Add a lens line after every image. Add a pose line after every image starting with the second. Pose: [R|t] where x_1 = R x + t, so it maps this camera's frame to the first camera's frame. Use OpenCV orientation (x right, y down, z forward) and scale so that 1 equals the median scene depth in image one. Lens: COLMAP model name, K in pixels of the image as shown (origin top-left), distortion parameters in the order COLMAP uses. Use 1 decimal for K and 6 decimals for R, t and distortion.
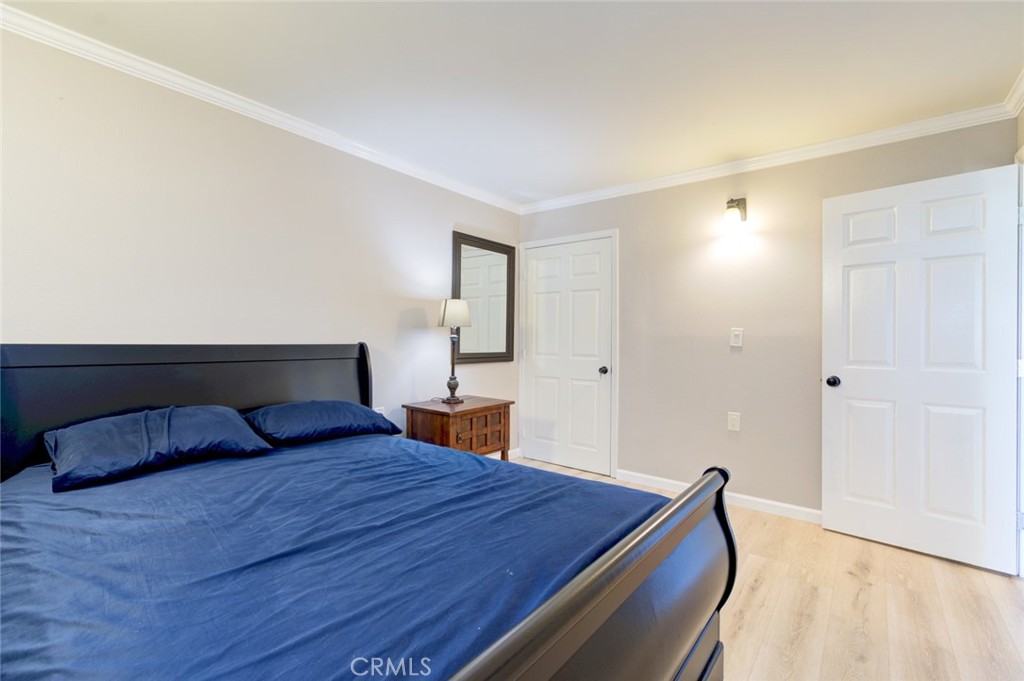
lens RADIAL K [[452.2, 0, 512.0], [0, 452.2, 340.5], [0, 0, 1]] dist [-0.000409, -0.000164]
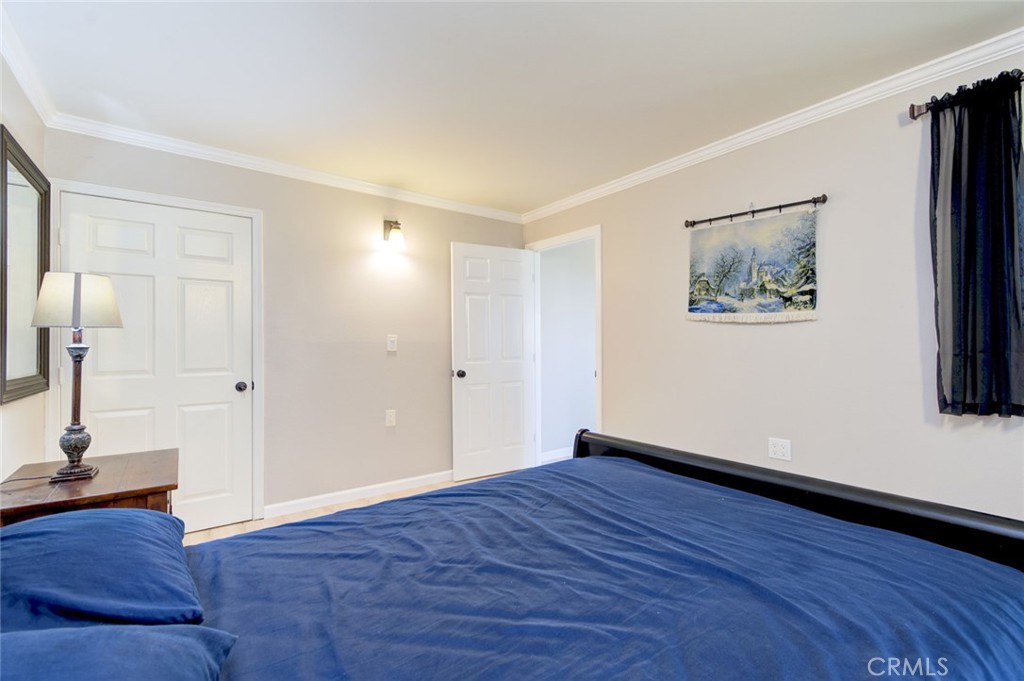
lens RADIAL K [[452.2, 0, 512.0], [0, 452.2, 340.5], [0, 0, 1]] dist [-0.000409, -0.000164]
pose [[0.260020, -0.003992, 0.965595, -0.491955], [0.010868, 0.999940, 0.001207, -0.011181], [-0.965542, 0.010180, 0.260047, 0.396938]]
